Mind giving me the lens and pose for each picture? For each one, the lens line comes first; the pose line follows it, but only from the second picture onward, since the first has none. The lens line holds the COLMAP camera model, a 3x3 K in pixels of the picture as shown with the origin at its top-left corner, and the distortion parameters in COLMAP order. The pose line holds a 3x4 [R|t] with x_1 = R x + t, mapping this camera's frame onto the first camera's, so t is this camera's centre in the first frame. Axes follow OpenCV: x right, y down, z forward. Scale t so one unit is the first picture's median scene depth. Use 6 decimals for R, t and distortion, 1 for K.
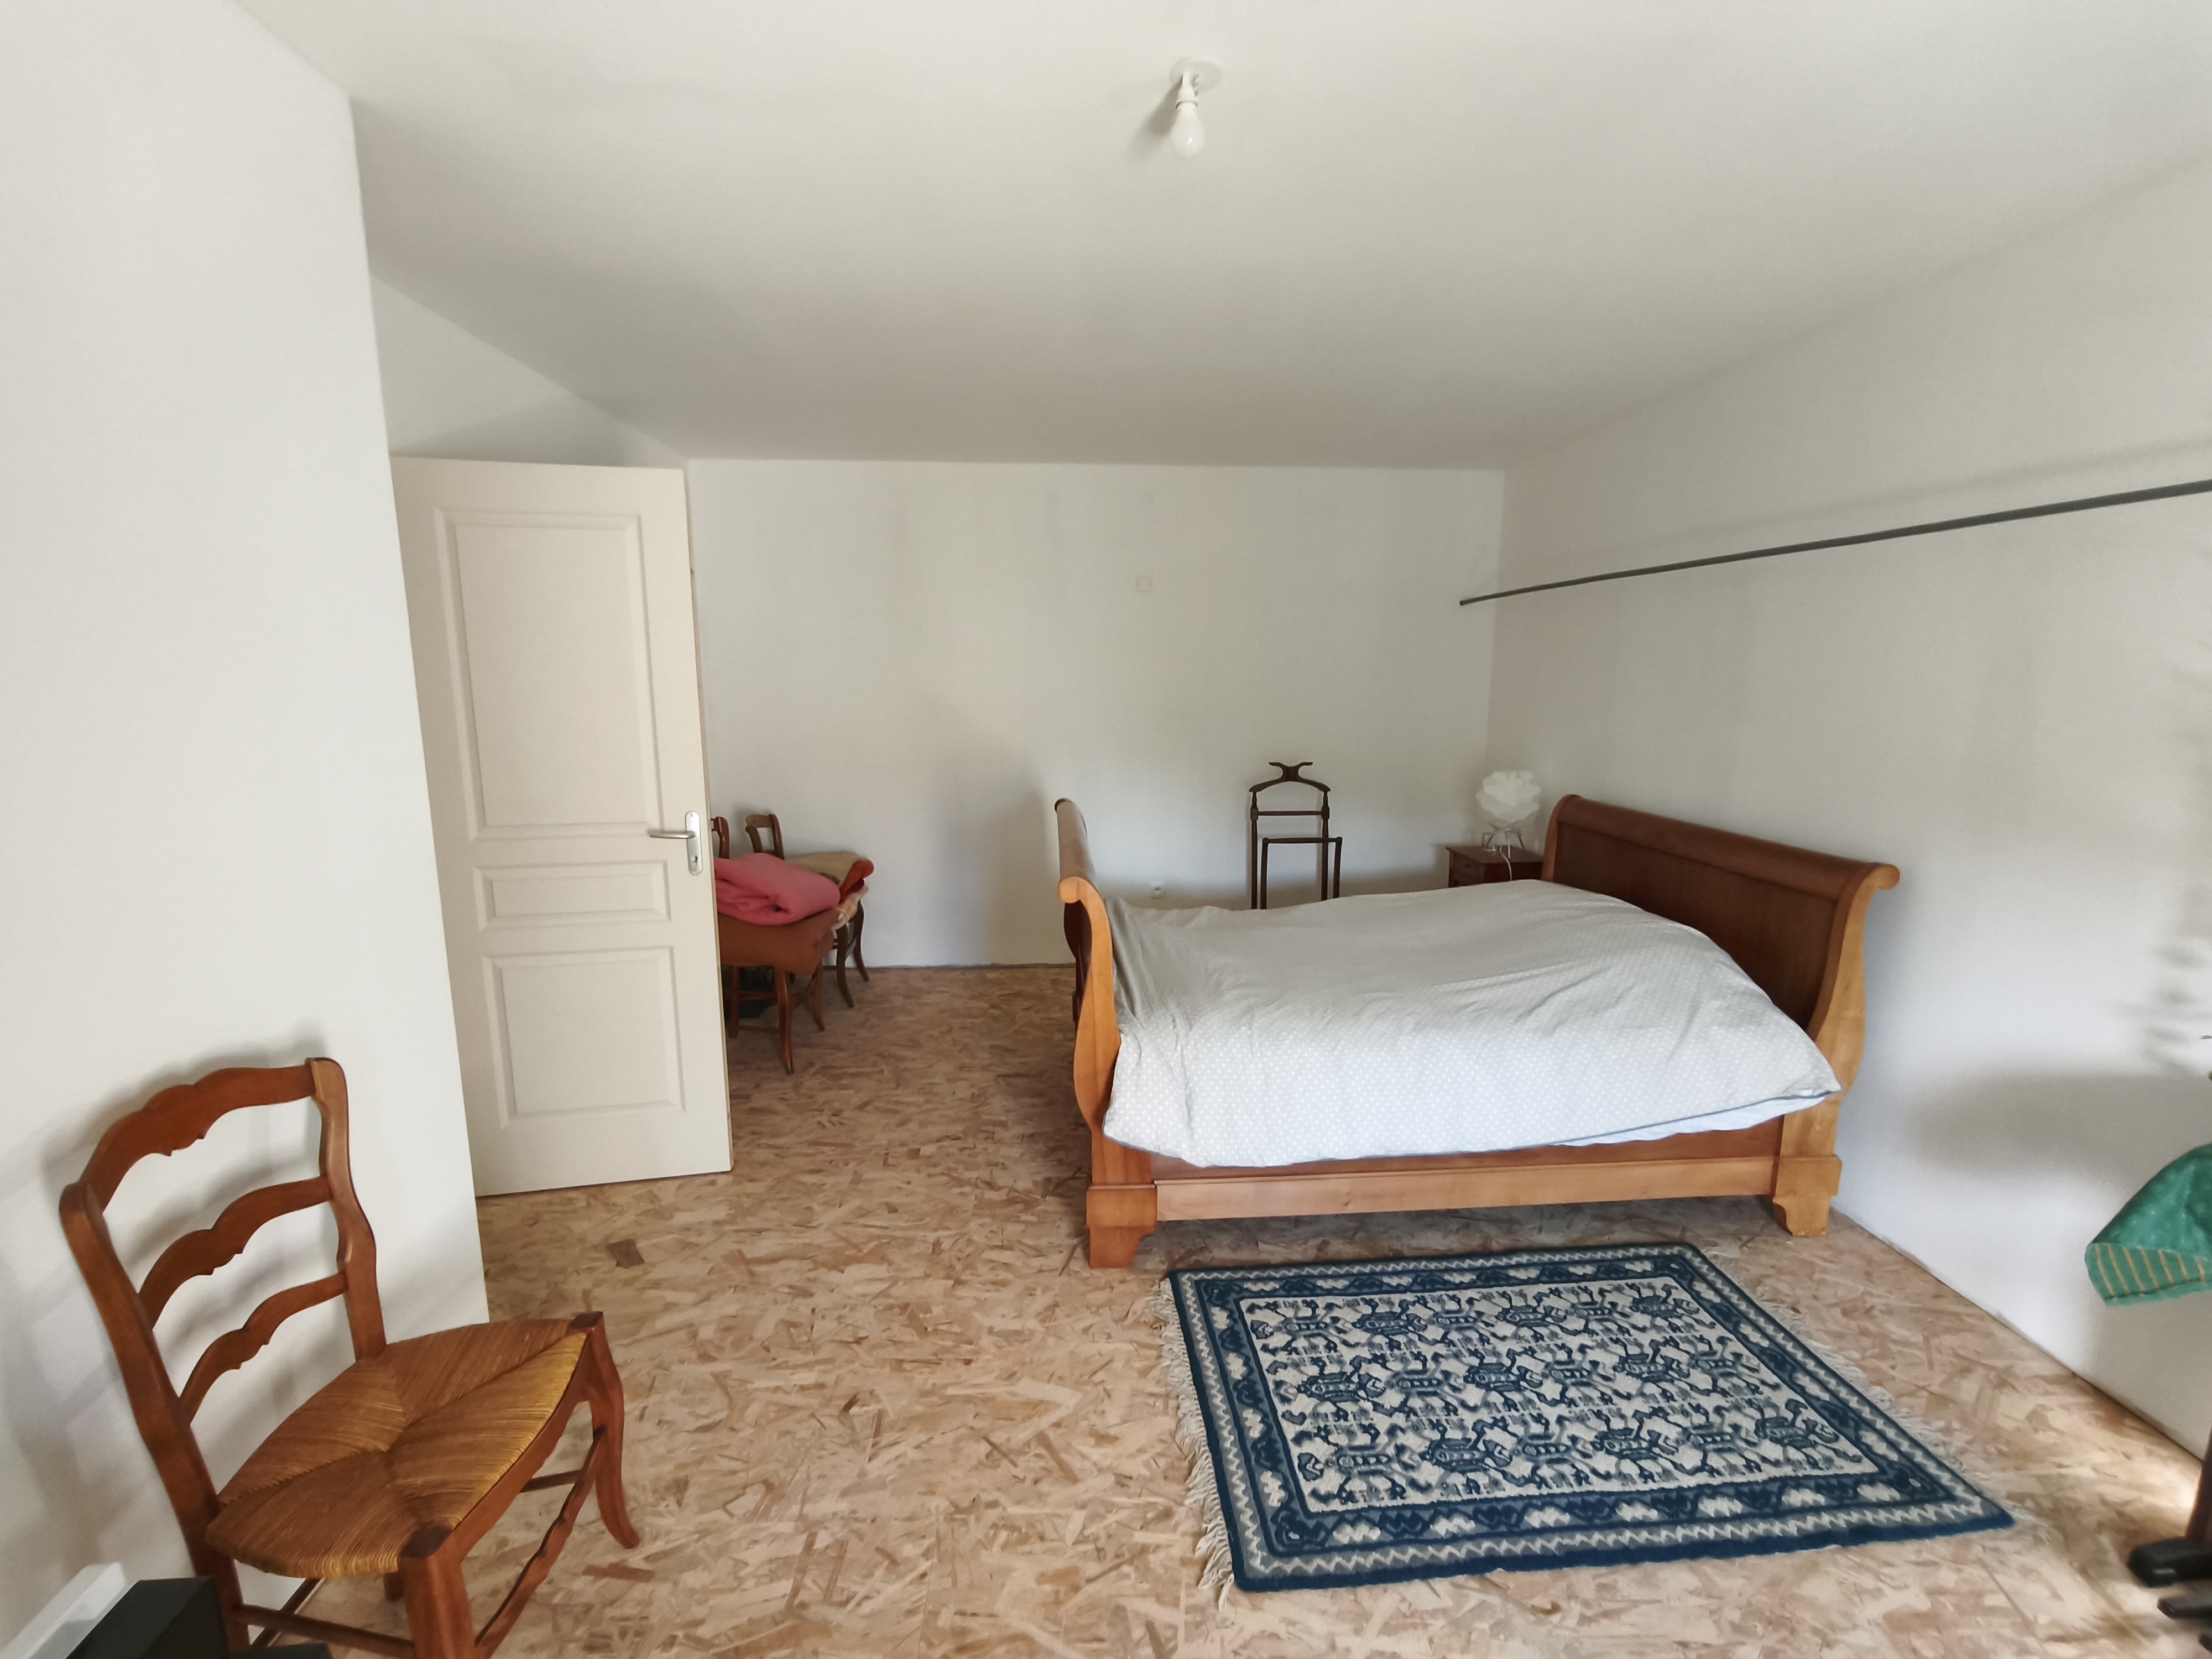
lens RADIAL K [[940.3, 0, 1106.0], [0, 940.3, 829.5], [0, 0, 1]] dist [0.001826, -0.002523]
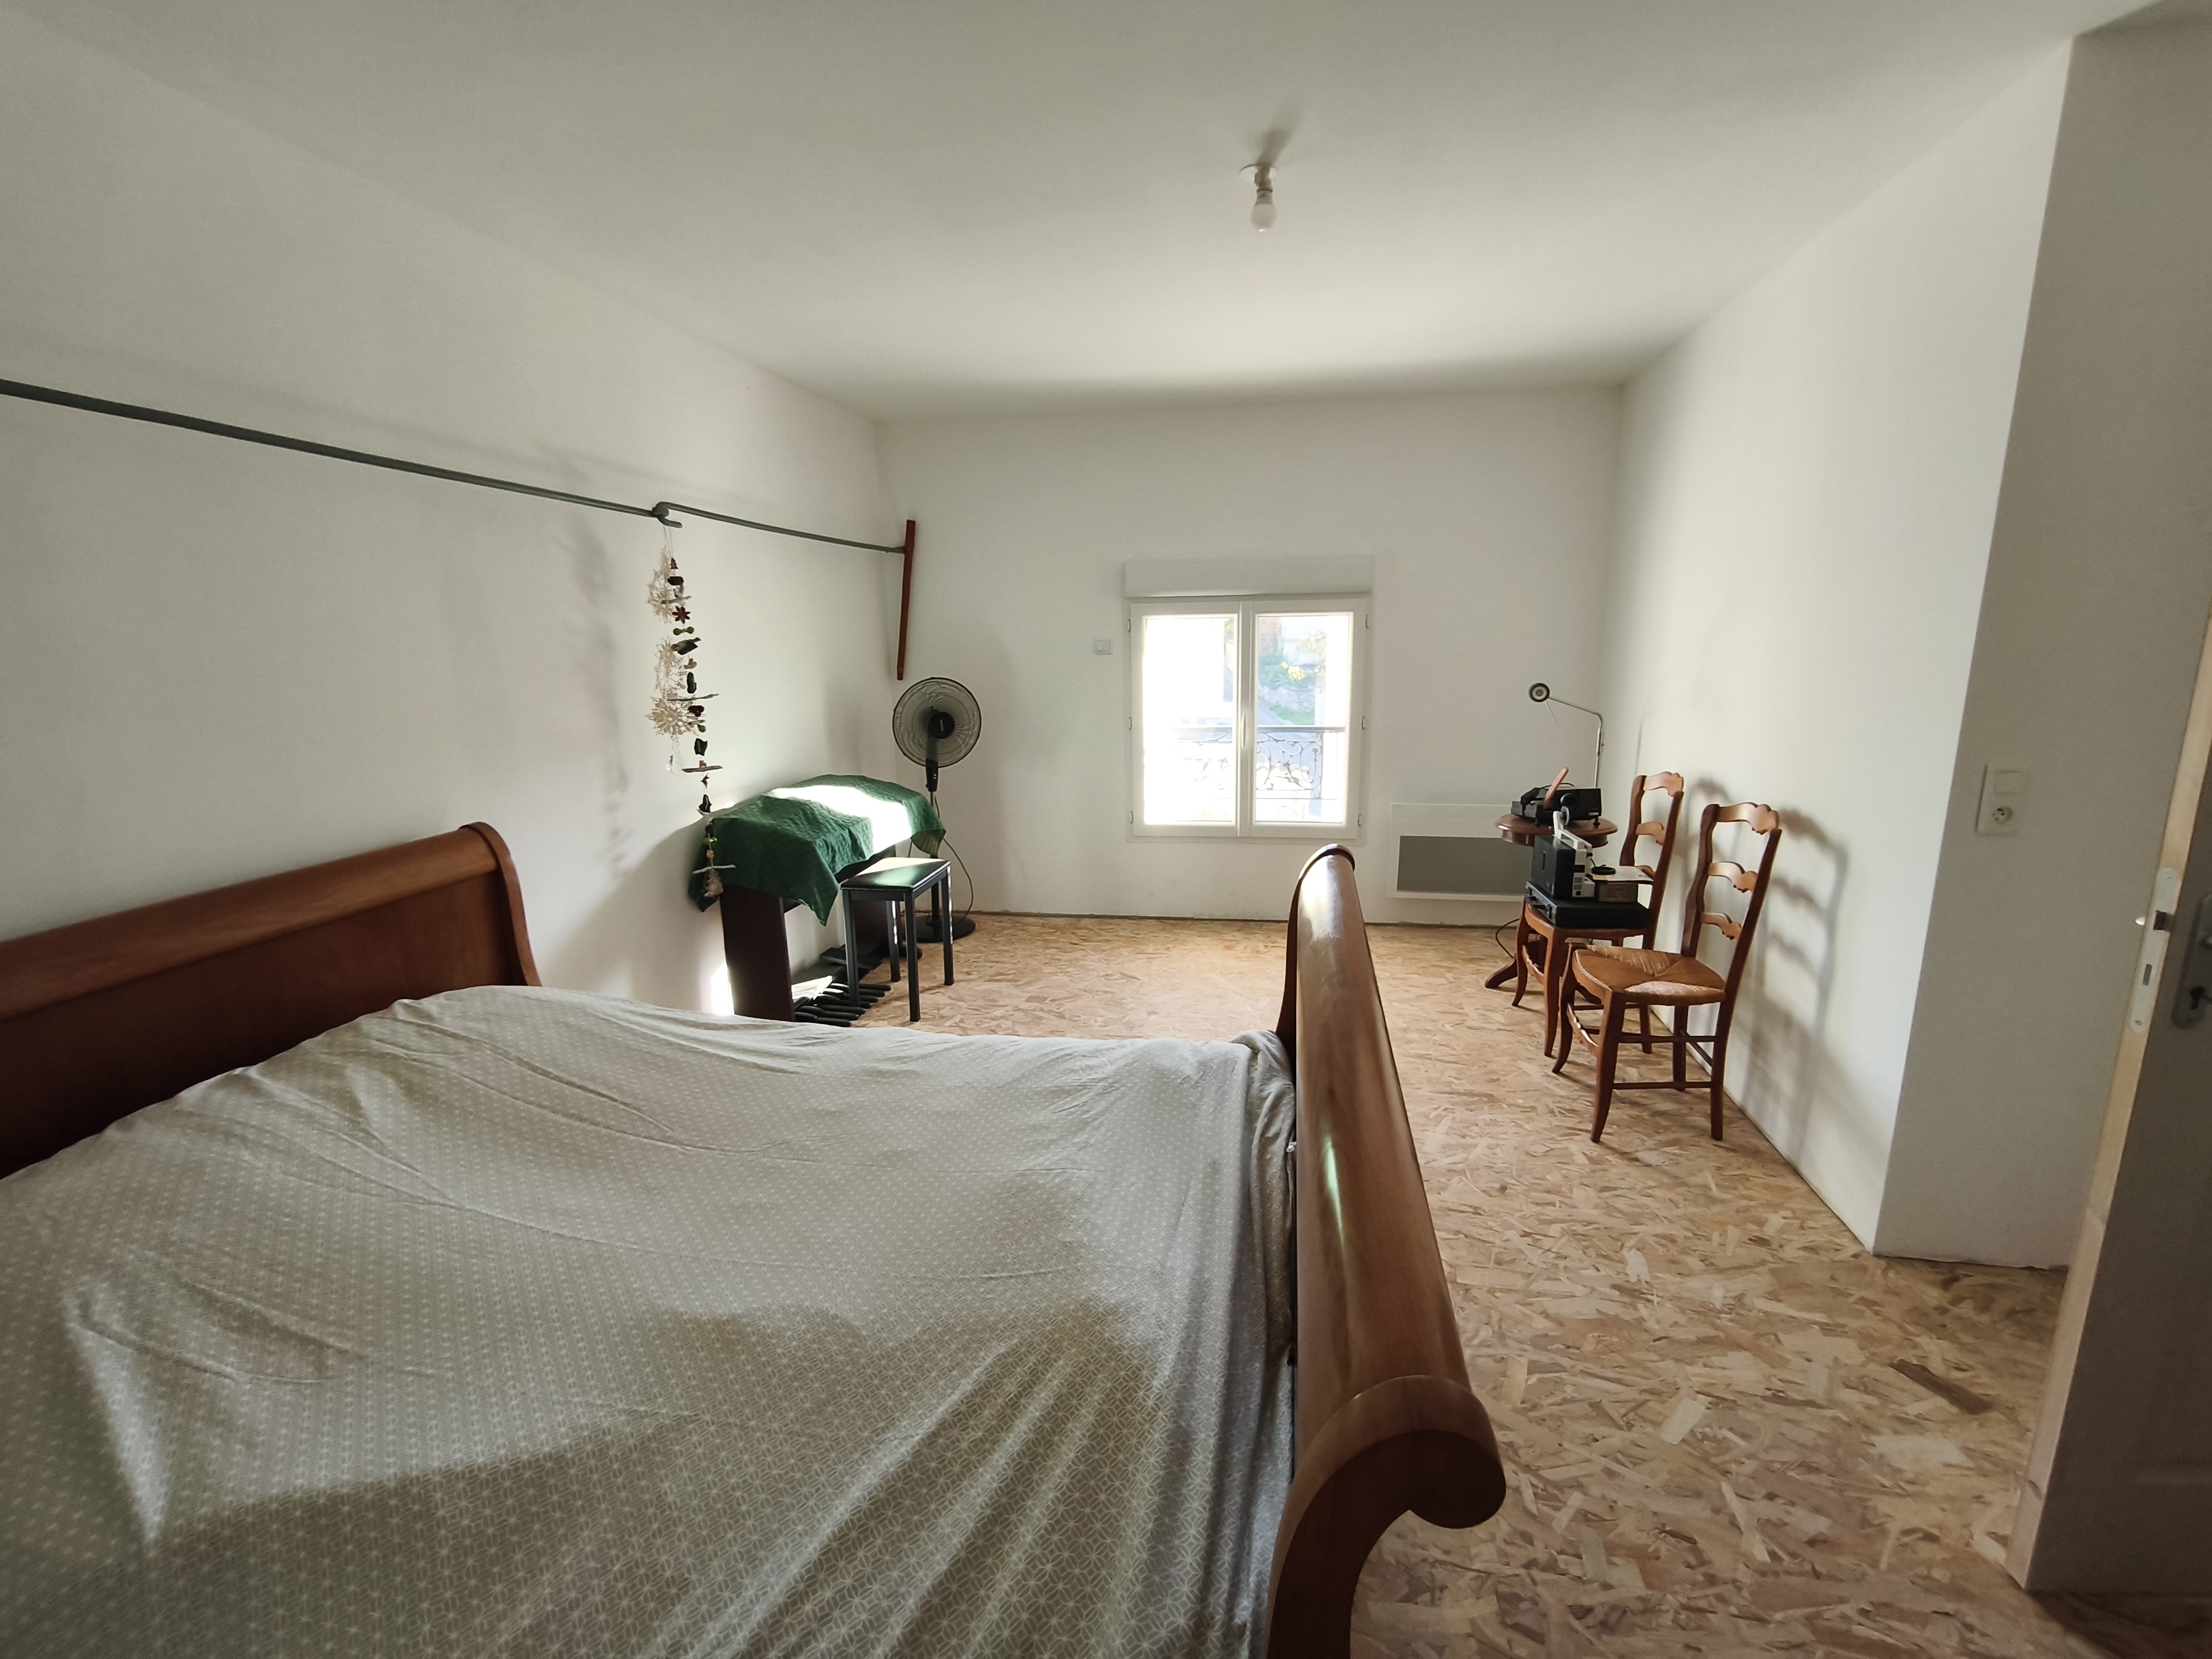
lens RADIAL K [[940.3, 0, 1106.0], [0, 940.3, 829.5], [0, 0, 1]] dist [0.001826, -0.002523]
pose [[-0.967404, -0.031719, 0.251243, -0.049493], [0.064826, 0.928049, 0.366774, -0.278066], [-0.244799, 0.371106, -0.895742, 1.727475]]
